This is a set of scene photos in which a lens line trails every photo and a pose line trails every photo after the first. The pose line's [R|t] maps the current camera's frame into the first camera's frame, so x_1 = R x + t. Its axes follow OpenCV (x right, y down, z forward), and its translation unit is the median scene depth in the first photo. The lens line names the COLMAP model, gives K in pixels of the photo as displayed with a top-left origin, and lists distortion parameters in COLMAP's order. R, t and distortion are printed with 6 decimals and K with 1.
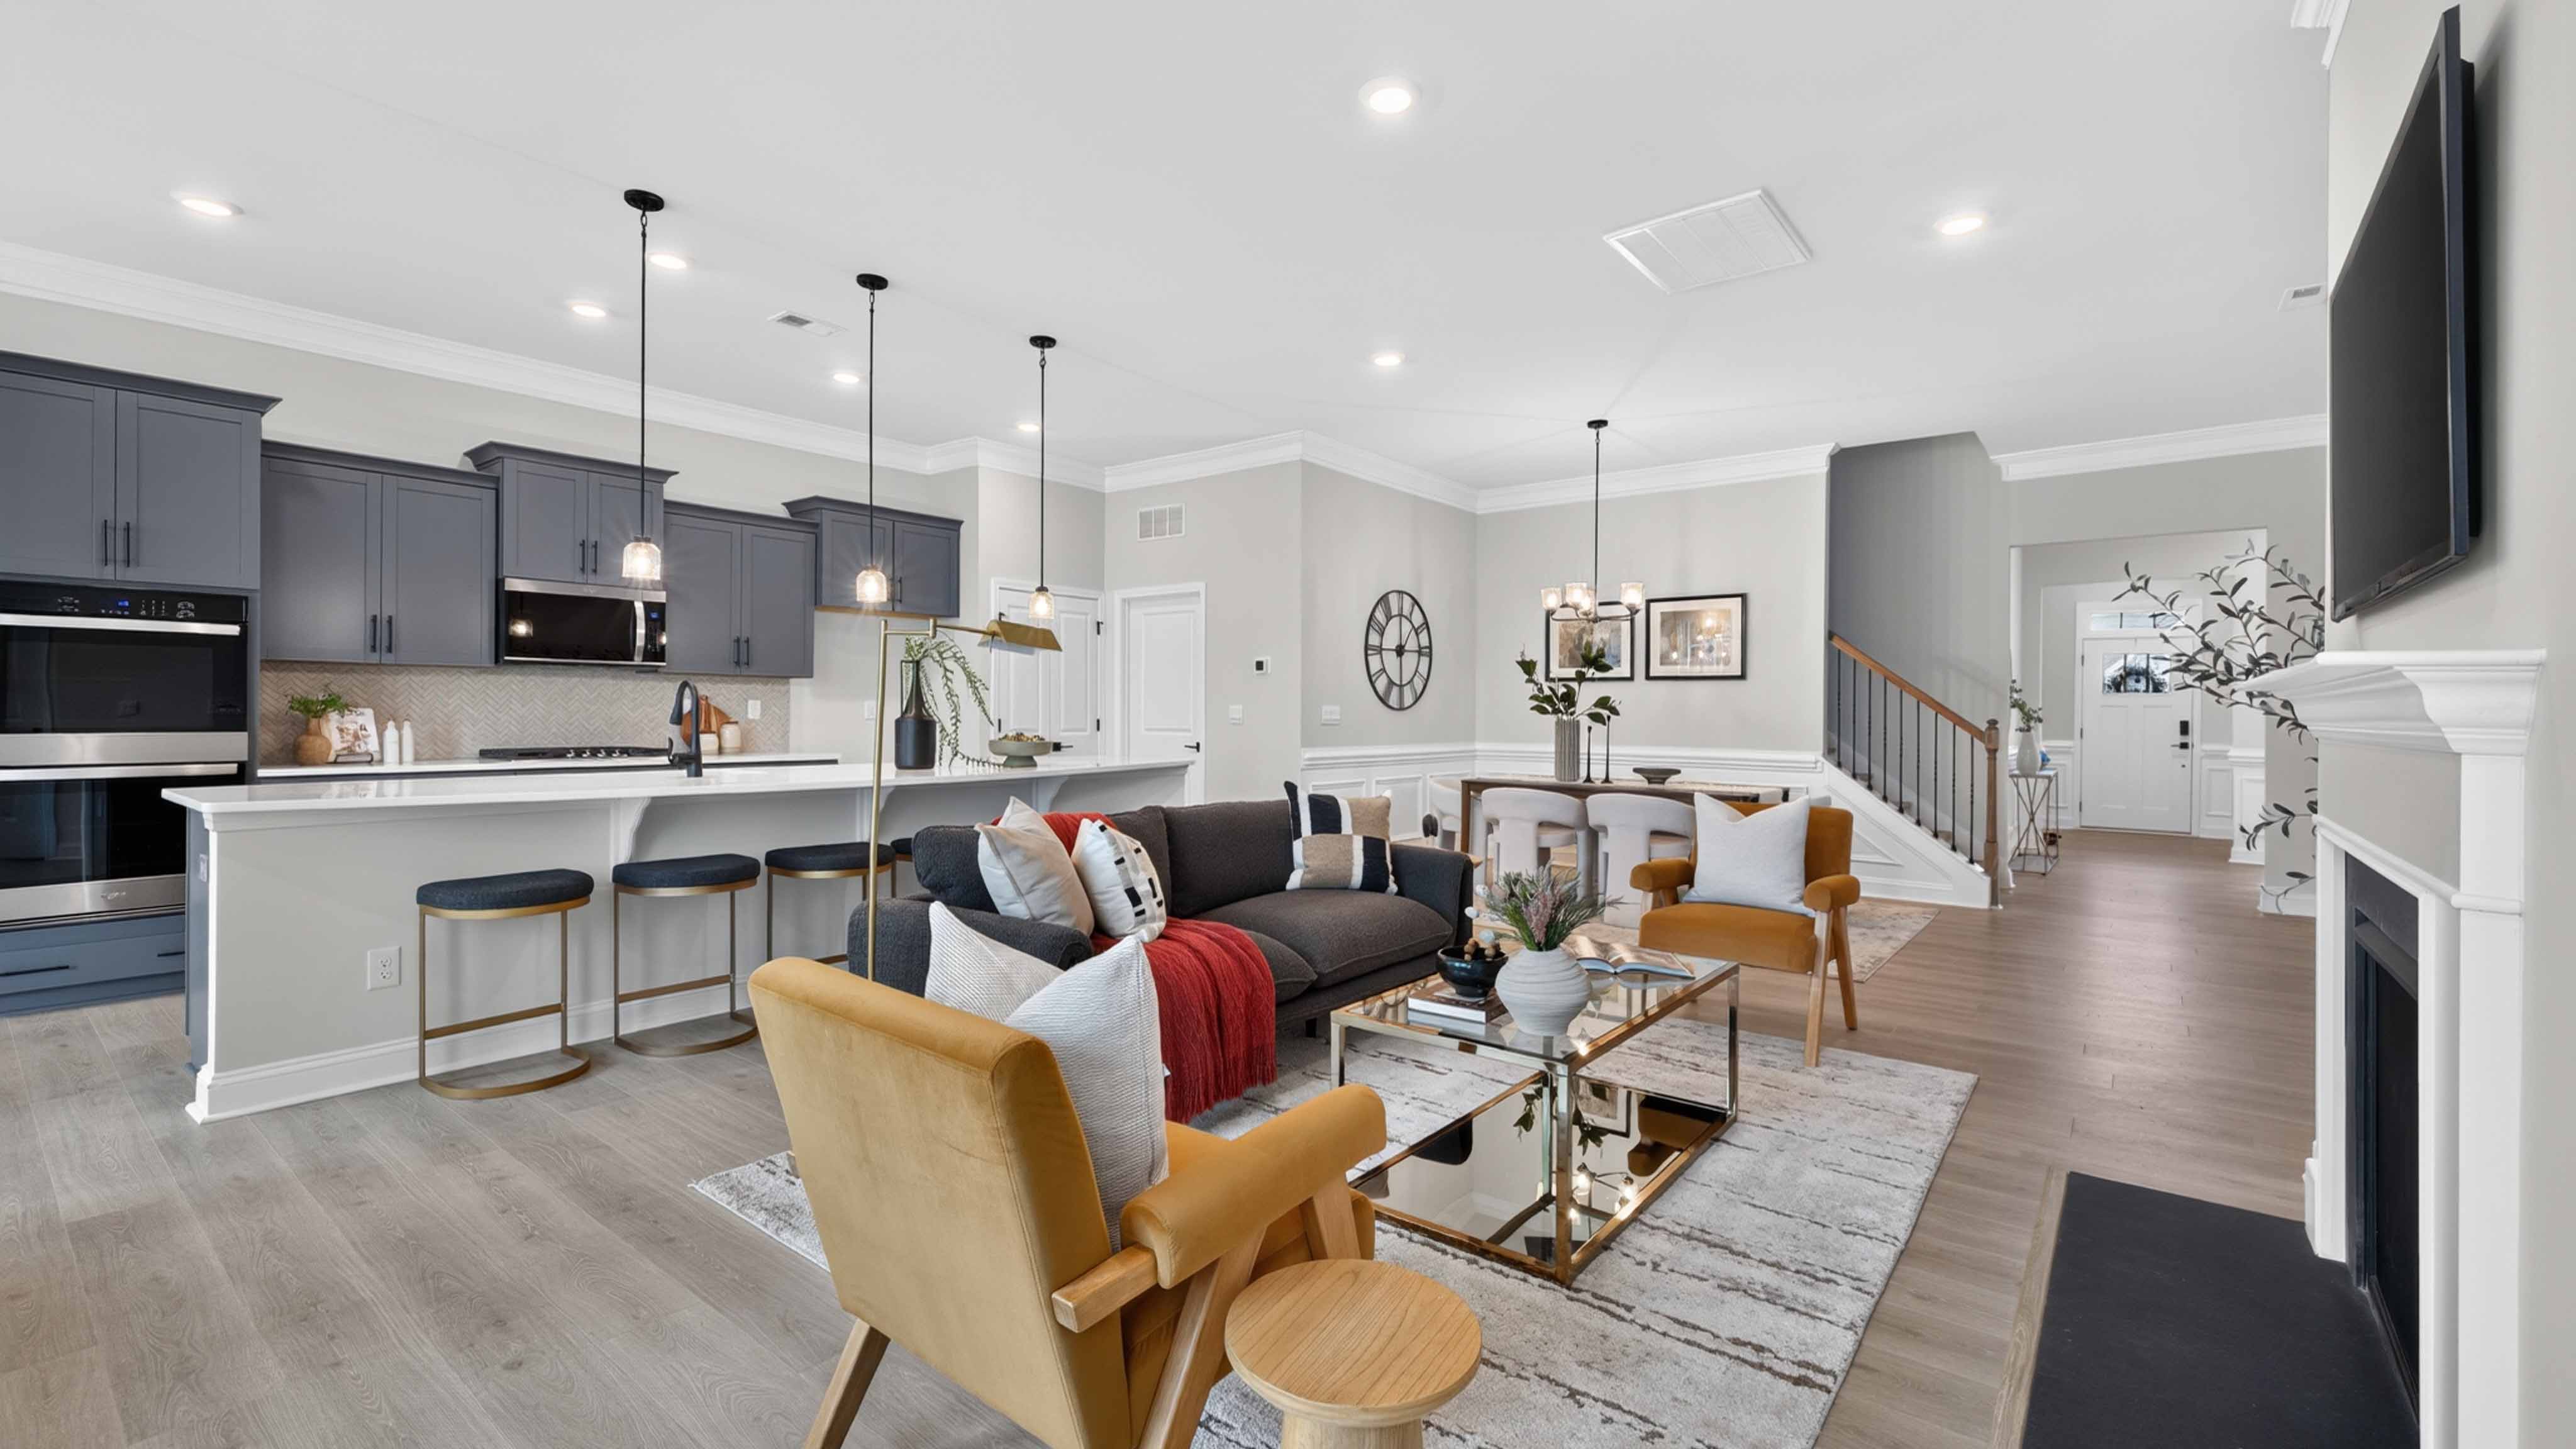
lens RADIAL K [[1081.9, 0, 1291.0], [0, 1081.9, 725.9], [0, 0, 1]] dist [0.010950, -0.001244]
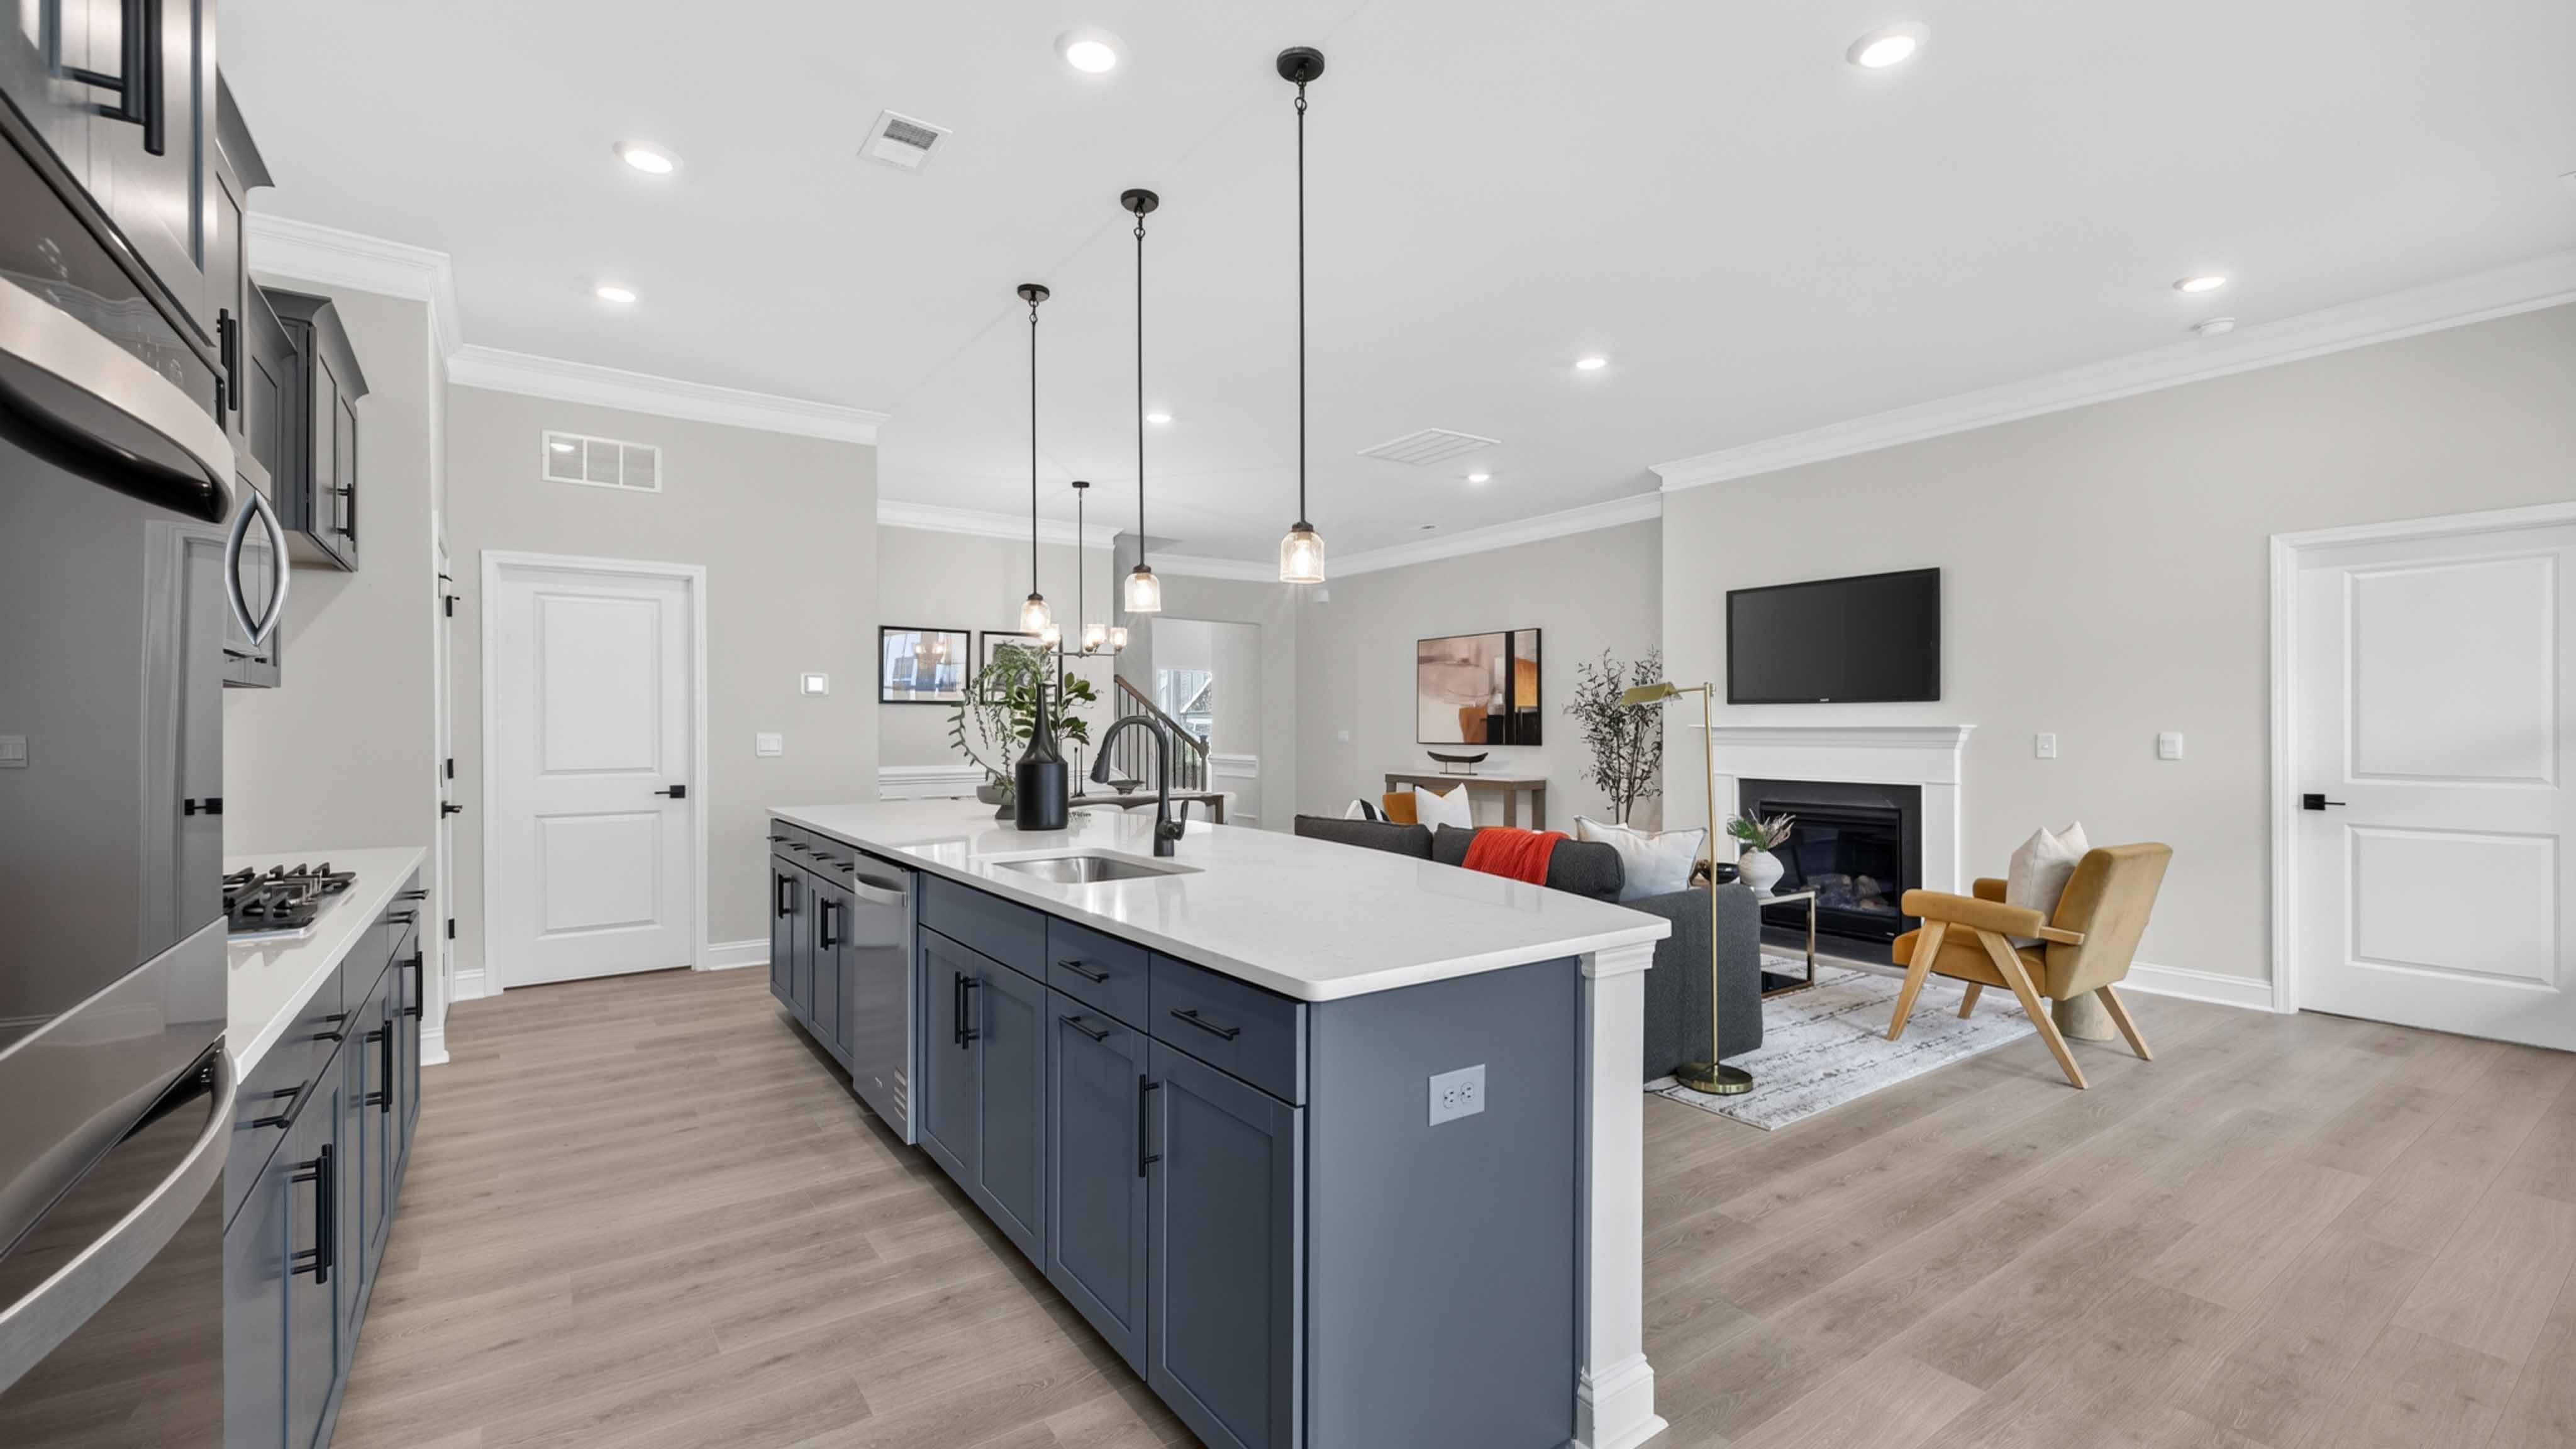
lens RADIAL K [[1081.9, 0, 1286.6], [0, 1081.9, 729.9], [0, 0, 1]] dist [0.010950, -0.001244]
pose [[0.279511, -0.011226, 0.960077, -0.864737], [0.015373, 0.999856, 0.007216, -0.026725], [-0.960019, 0.012742, 0.279643, 0.534338]]
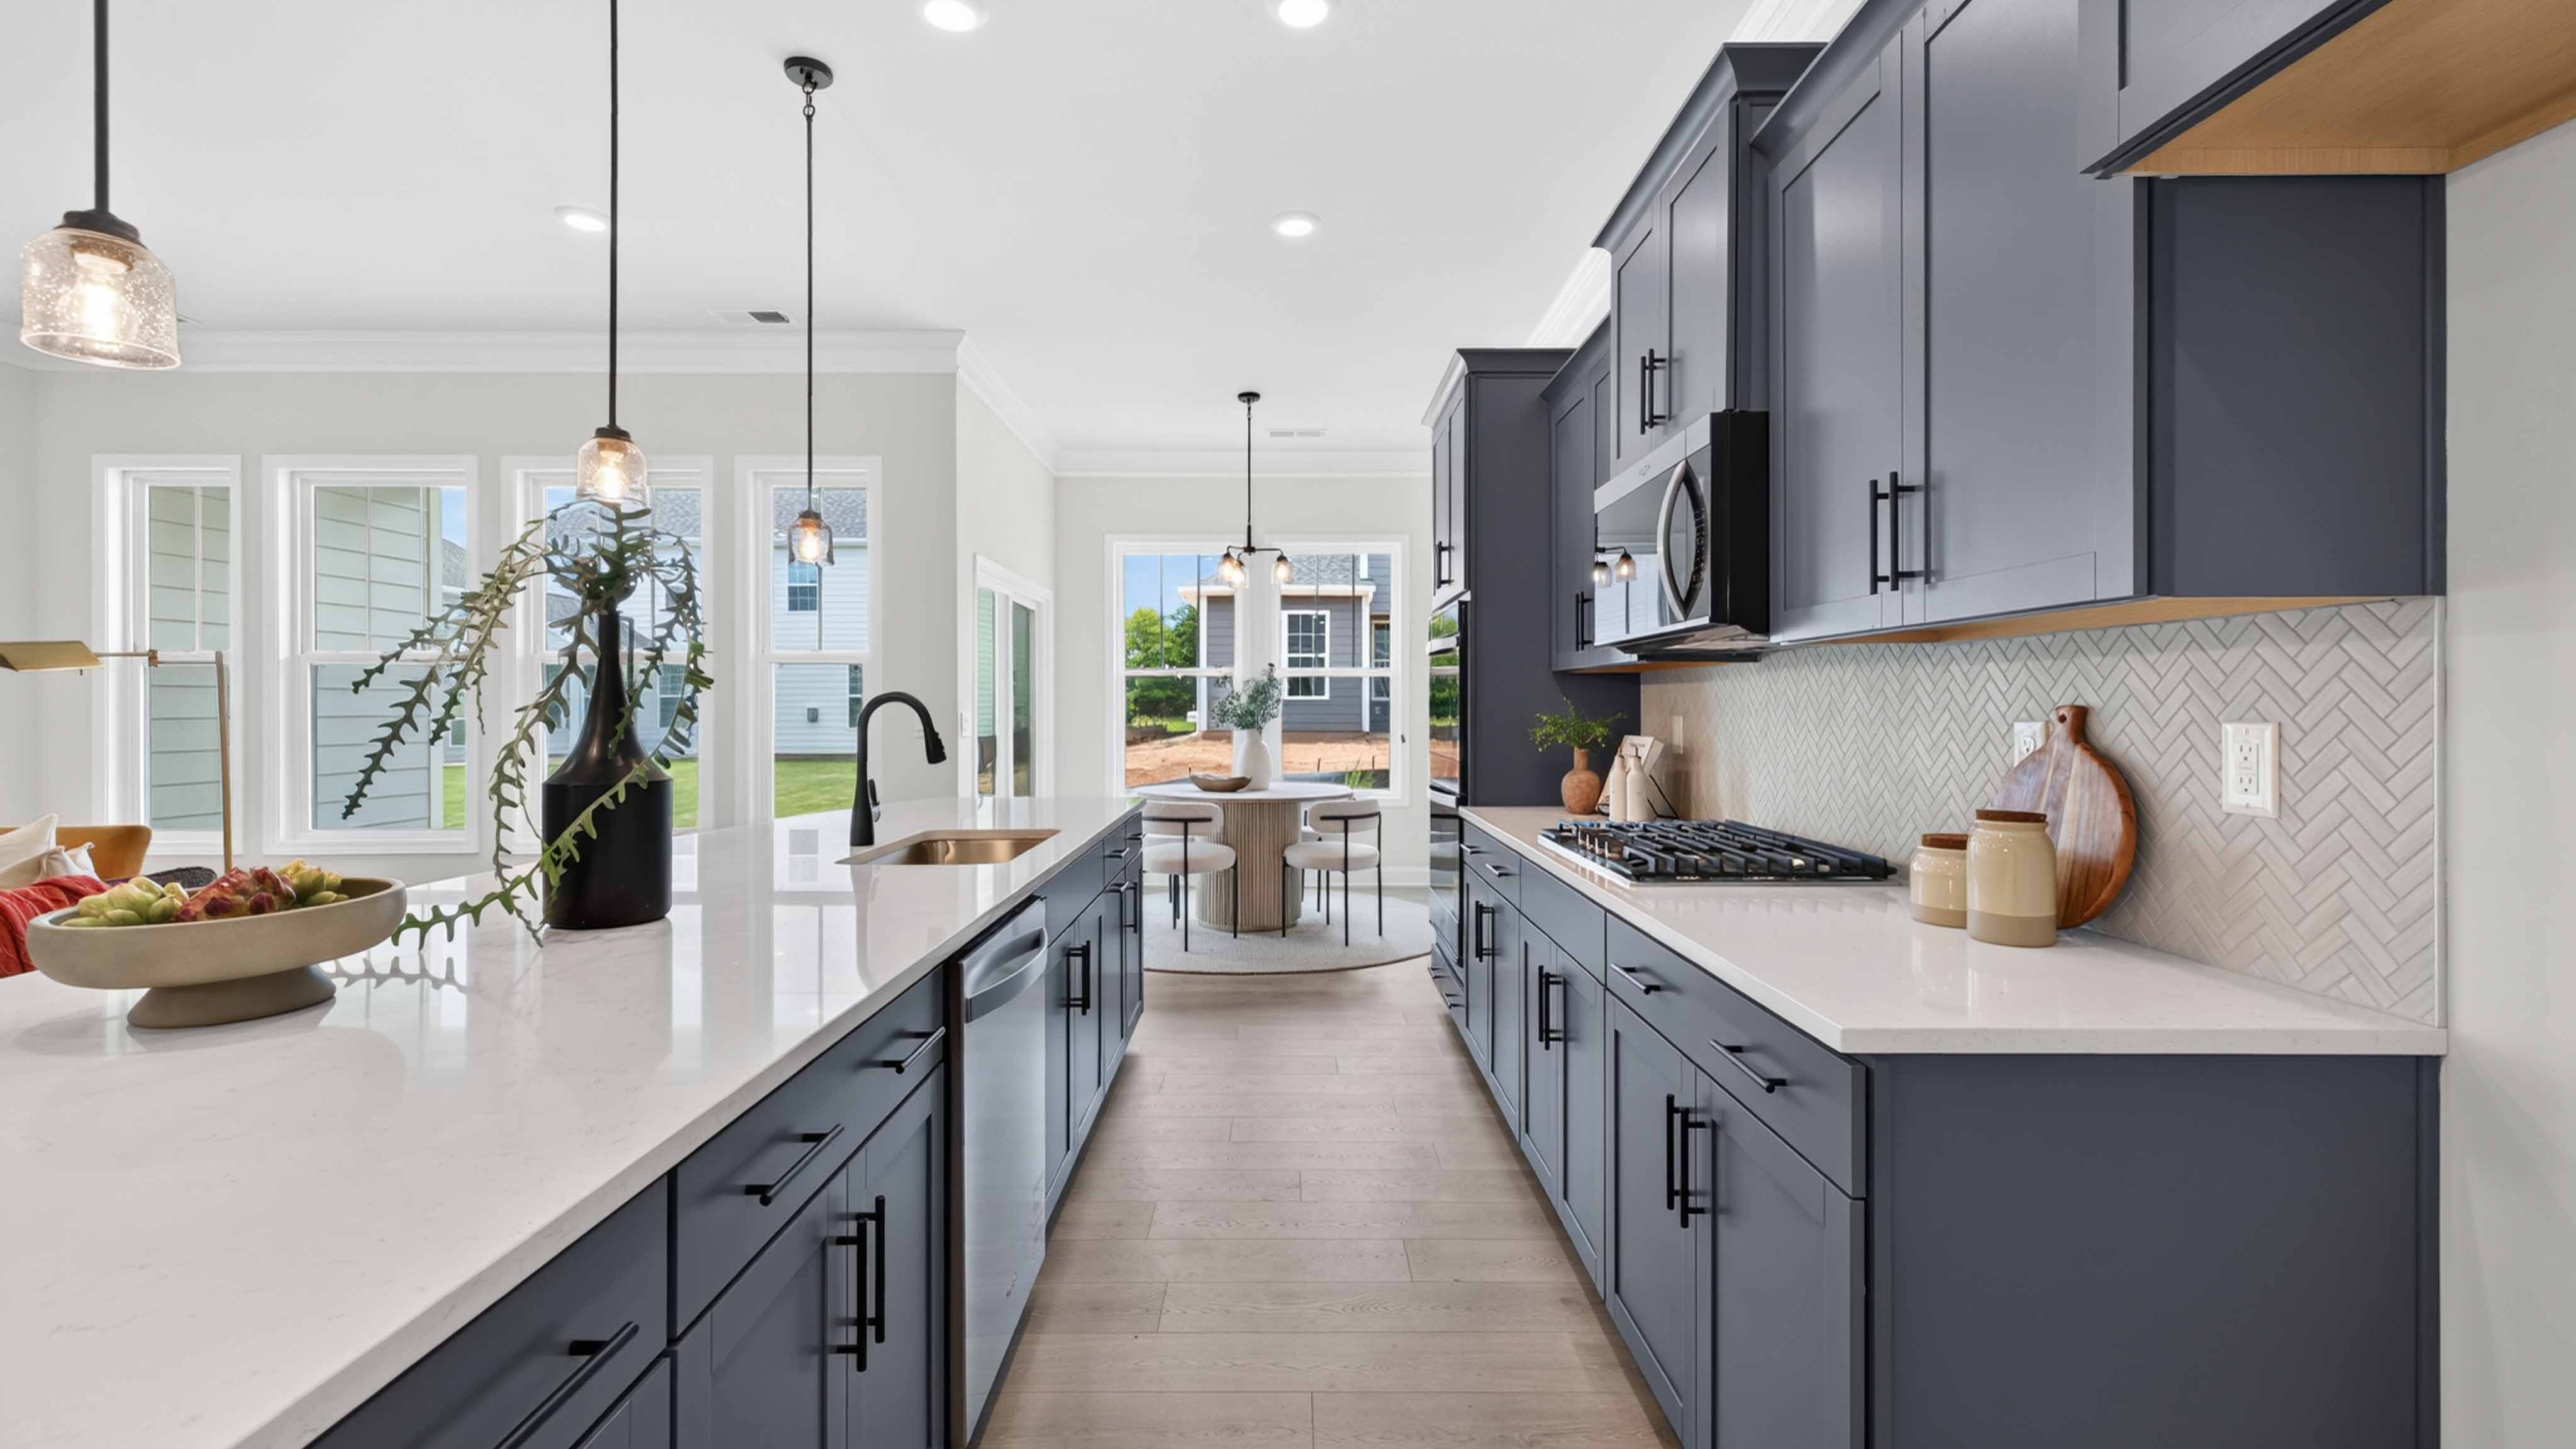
lens RADIAL K [[1081.9, 0, 1278.0], [0, 1081.9, 713.4], [0, 0, 1]] dist [0.010950, -0.001244]
pose [[-0.785010, -0.003357, -0.619474, -0.254599], [-0.011859, 0.999884, 0.009609, -0.028956], [0.619369, 0.014890, -0.784959, 1.189944]]
